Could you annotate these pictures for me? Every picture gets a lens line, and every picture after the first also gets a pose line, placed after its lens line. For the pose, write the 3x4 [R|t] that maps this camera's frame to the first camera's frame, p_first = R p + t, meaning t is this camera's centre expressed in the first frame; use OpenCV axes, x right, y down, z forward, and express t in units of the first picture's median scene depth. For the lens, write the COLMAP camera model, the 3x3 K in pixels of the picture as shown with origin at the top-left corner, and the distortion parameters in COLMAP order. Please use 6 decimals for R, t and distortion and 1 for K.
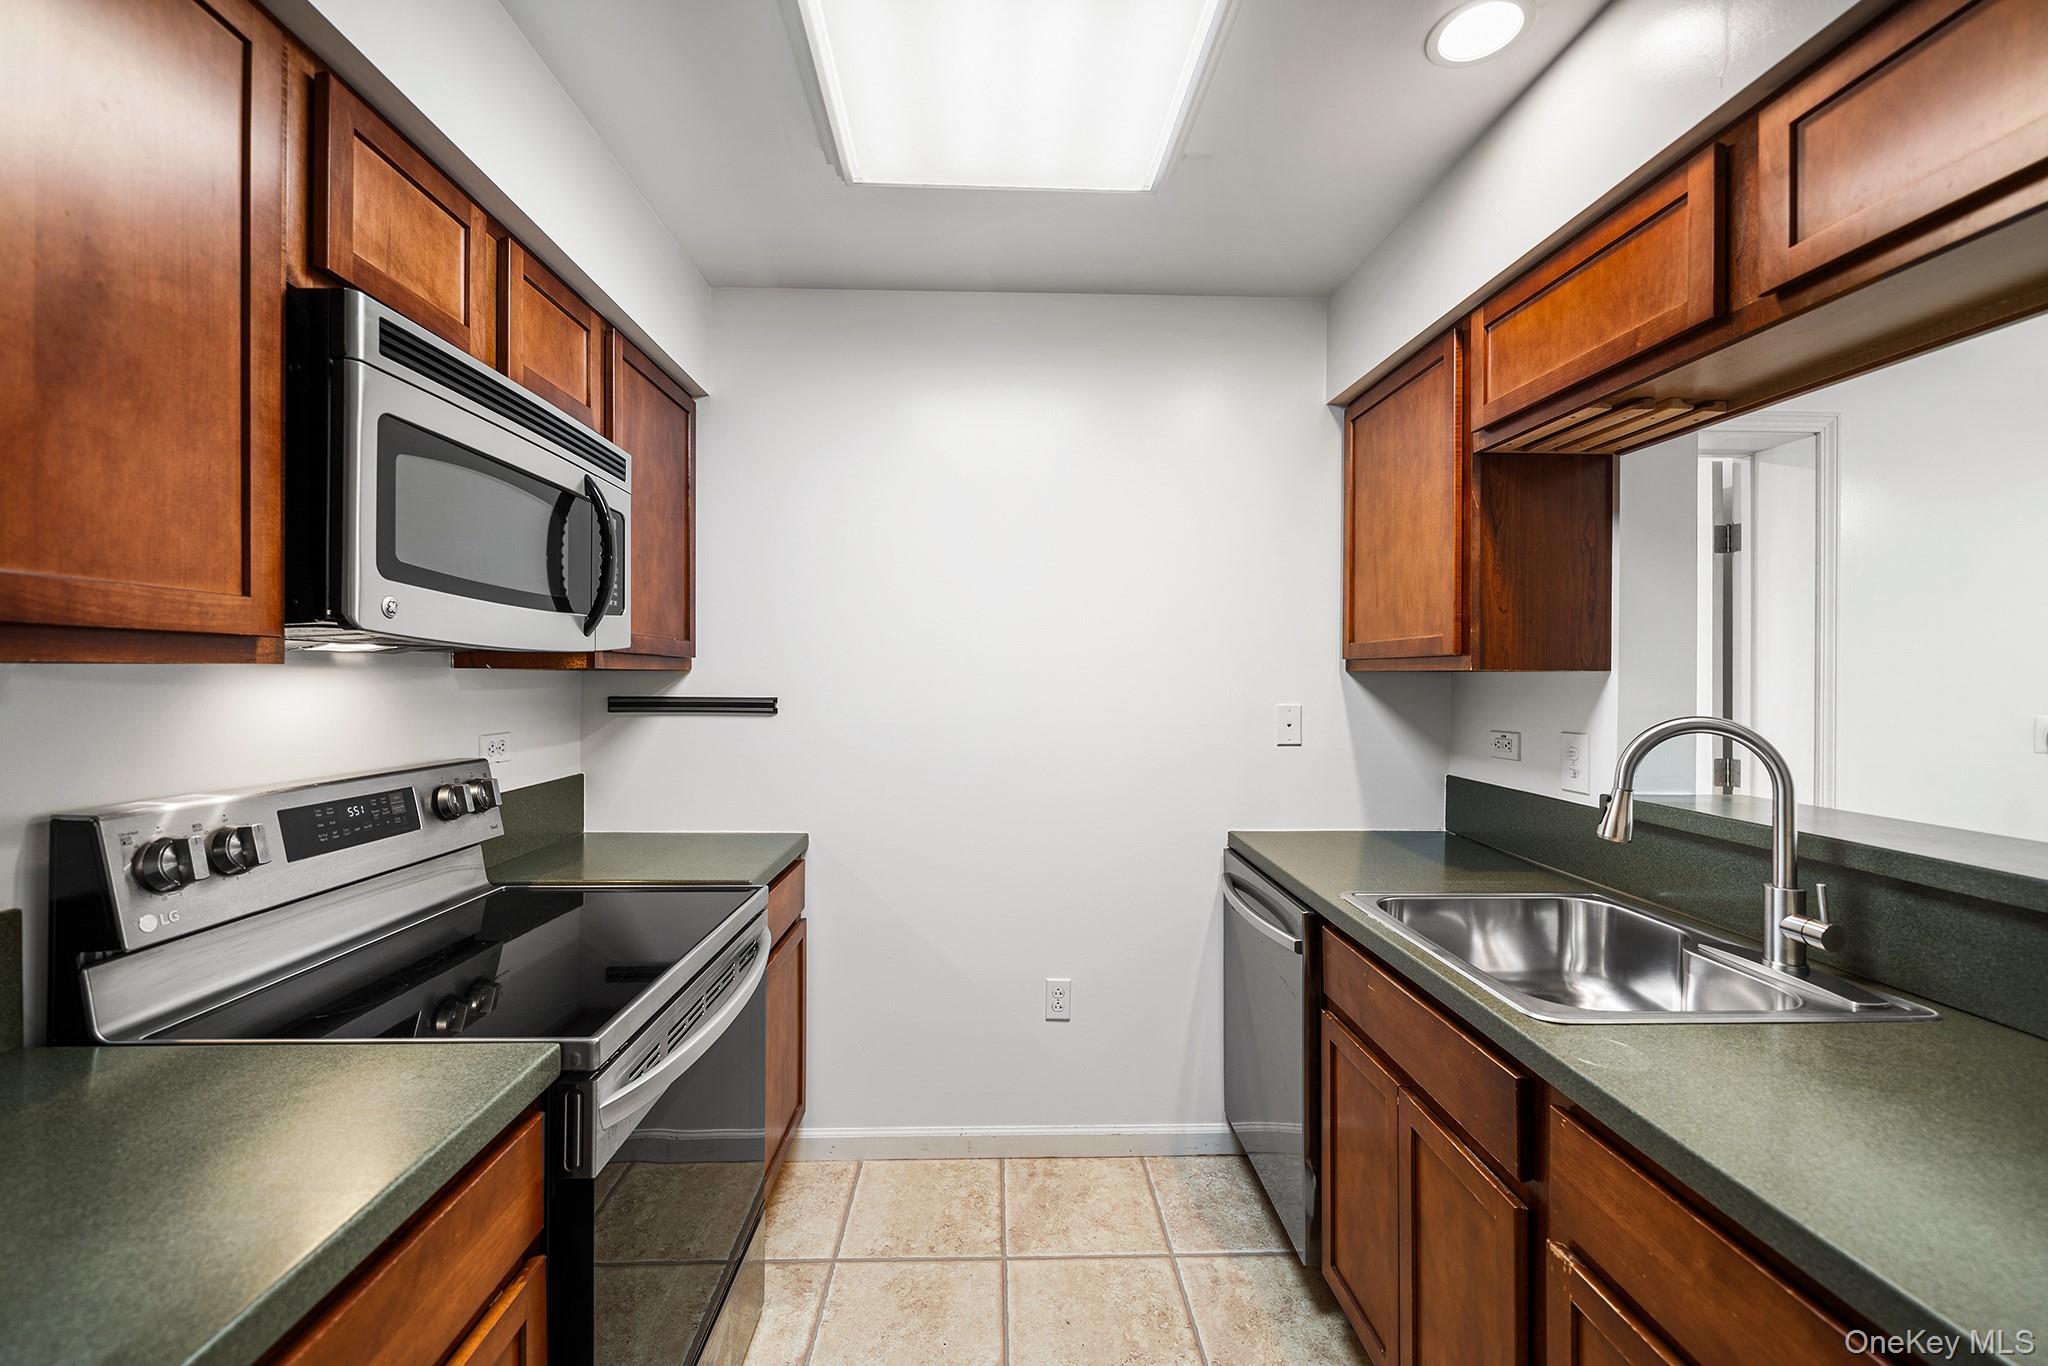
lens RADIAL K [[819.0, 0, 1014.7], [0, 819.0, 676.3], [0, 0, 1]] dist [0.001408, -0.001086]
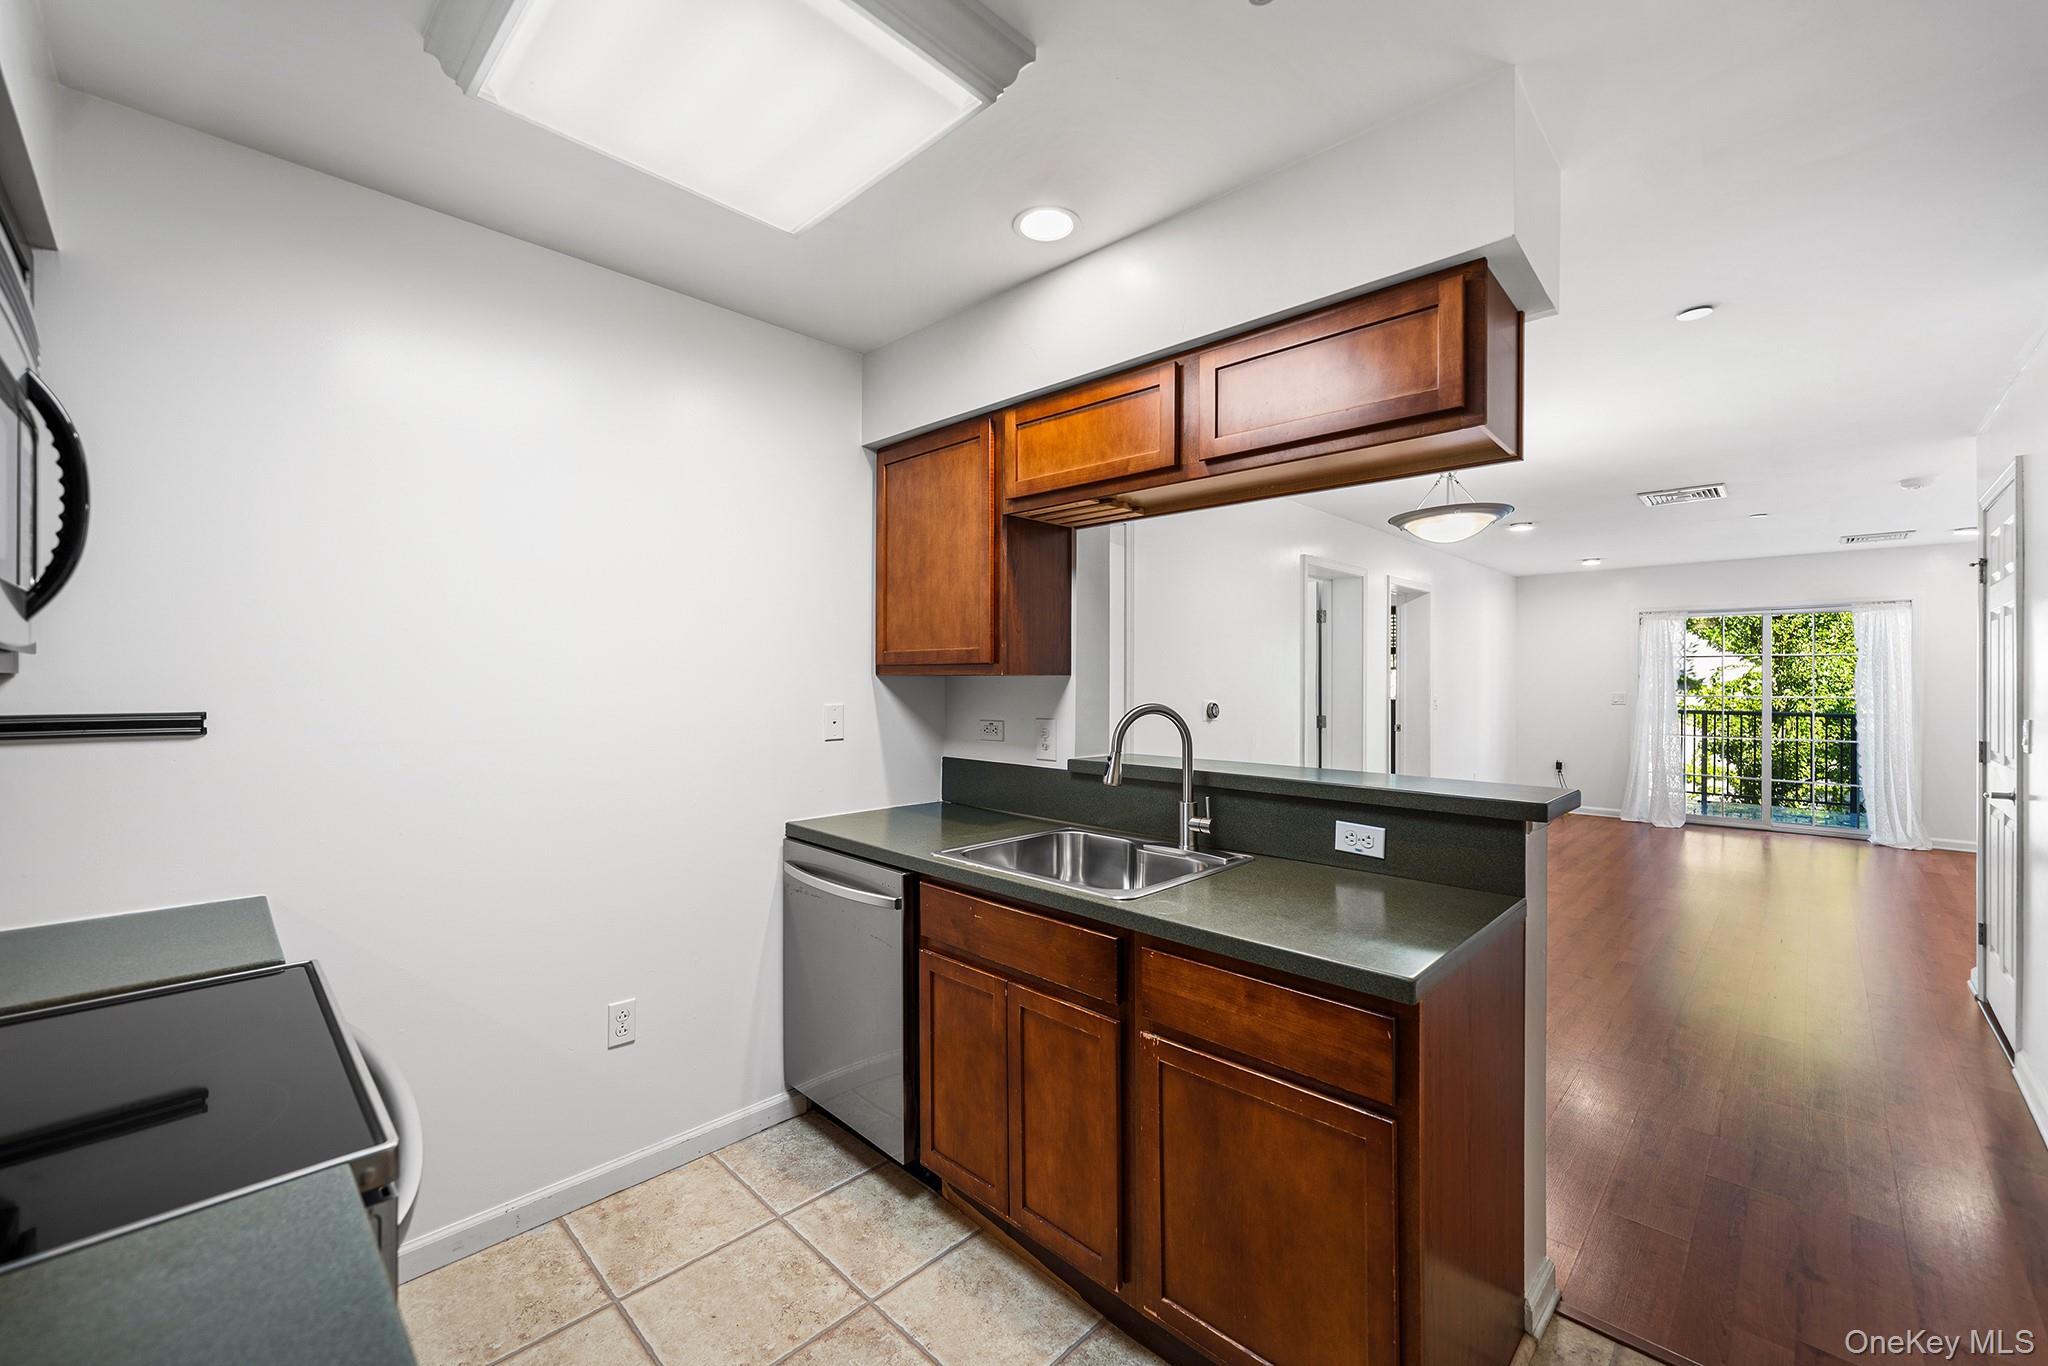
lens RADIAL K [[819.0, 0, 1018.3], [0, 819.0, 680.3], [0, 0, 1]] dist [0.001408, -0.001086]
pose [[0.721400, -0.004110, 0.692506, -0.376040], [0.001666, 0.999990, 0.004198, -0.004212], [-0.692516, -0.001875, 0.721400, 0.006744]]
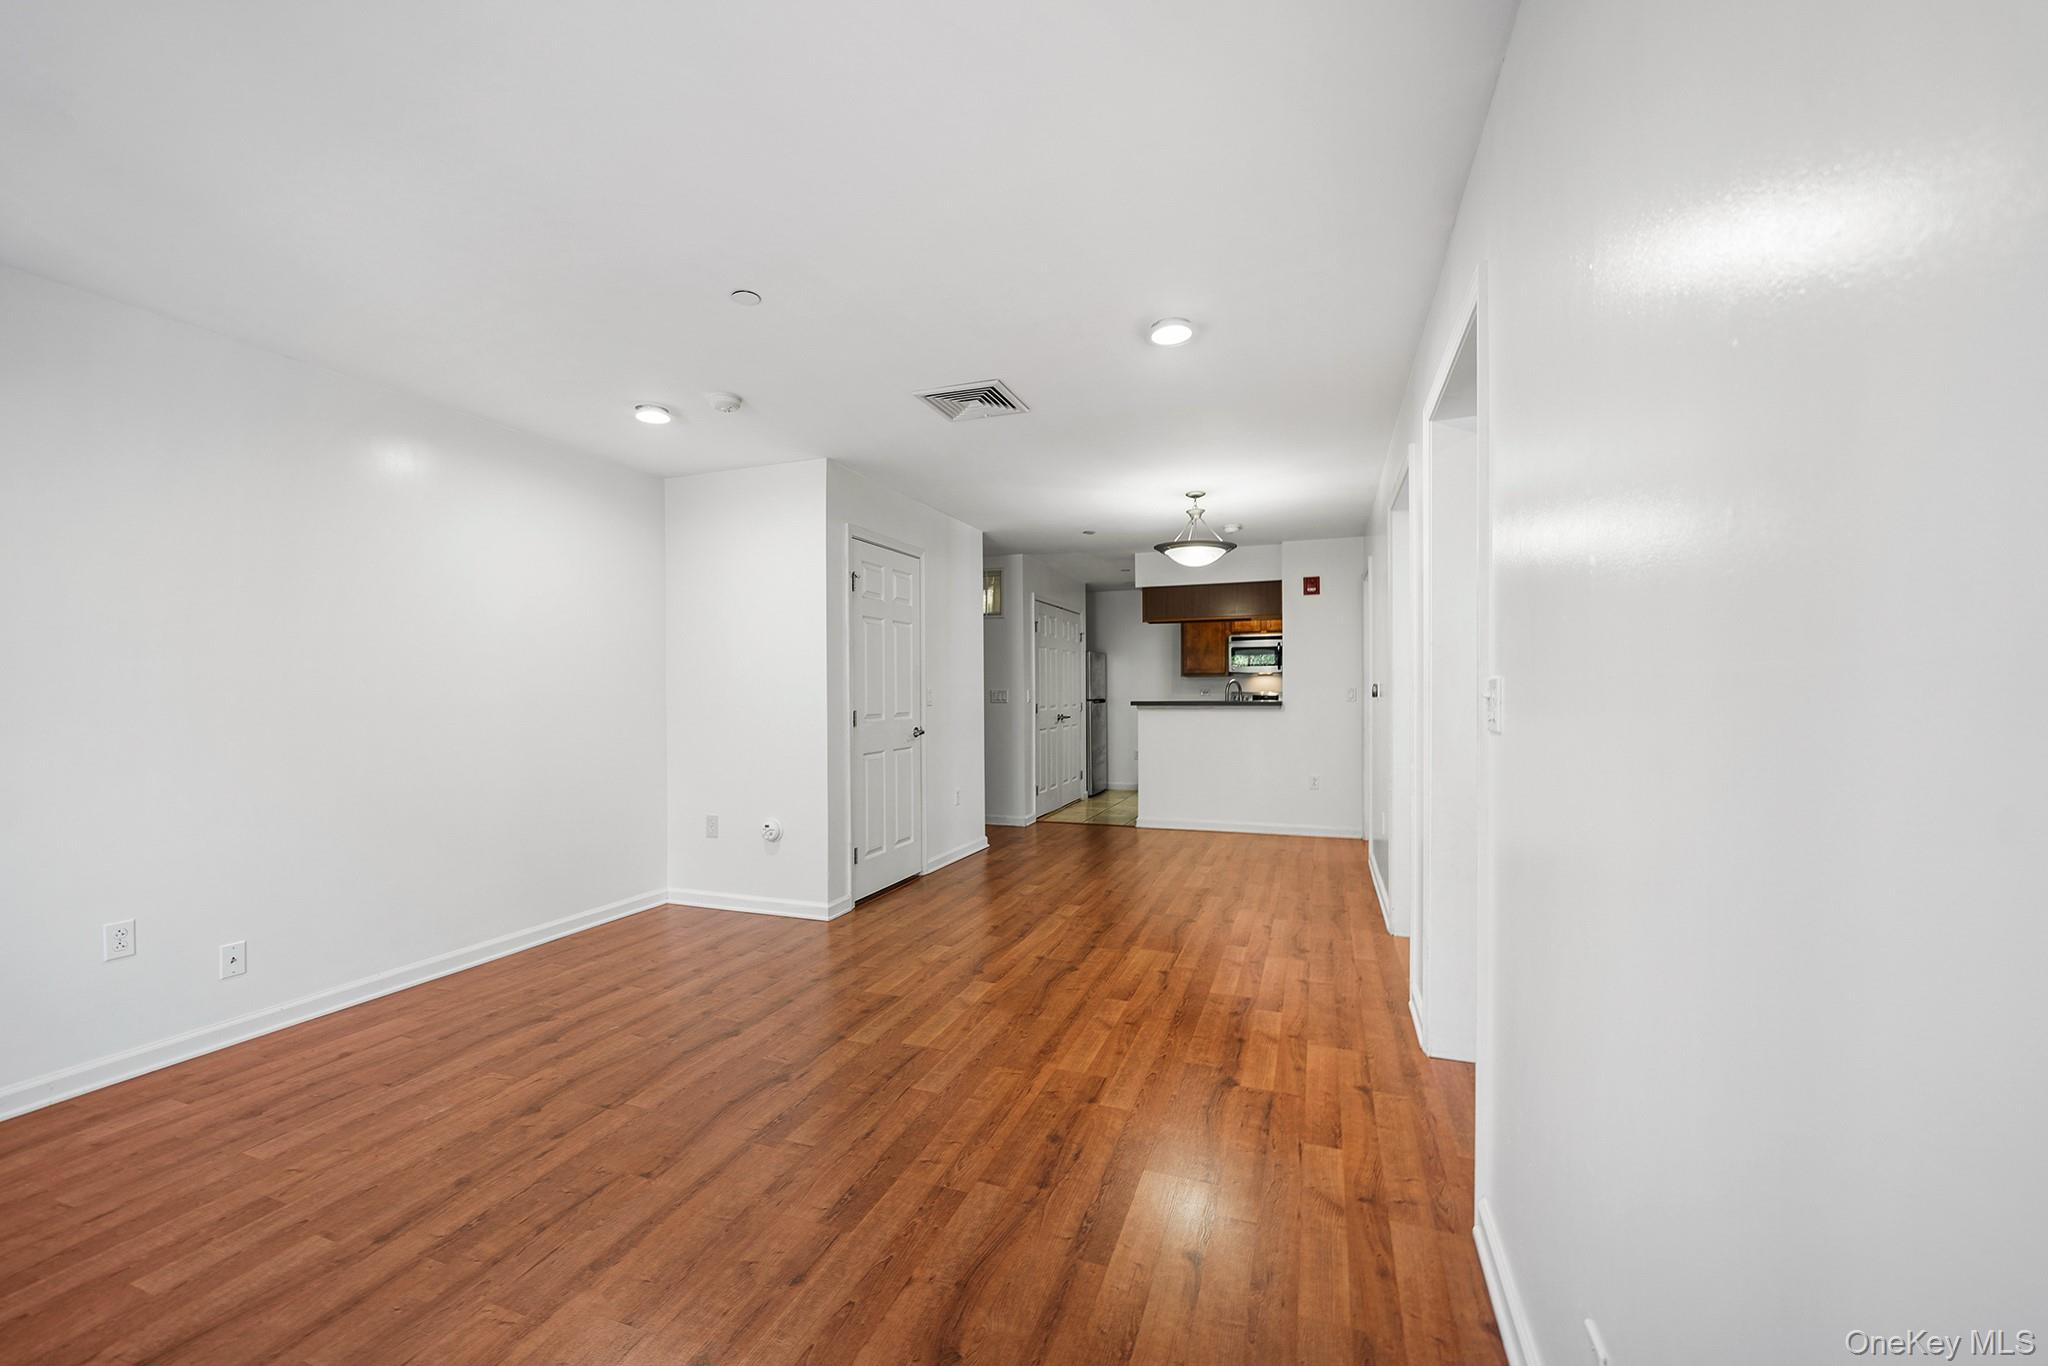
lens RADIAL K [[819.0, 0, 1019.1], [0, 819.0, 685.4], [0, 0, 1]] dist [0.001408, -0.001086]
pose [[-0.378808, -0.007979, -0.925441, 4.135713], [0.005412, 0.999927, -0.010837, 0.088399], [0.925459, -0.009113, -0.378737, 1.109606]]
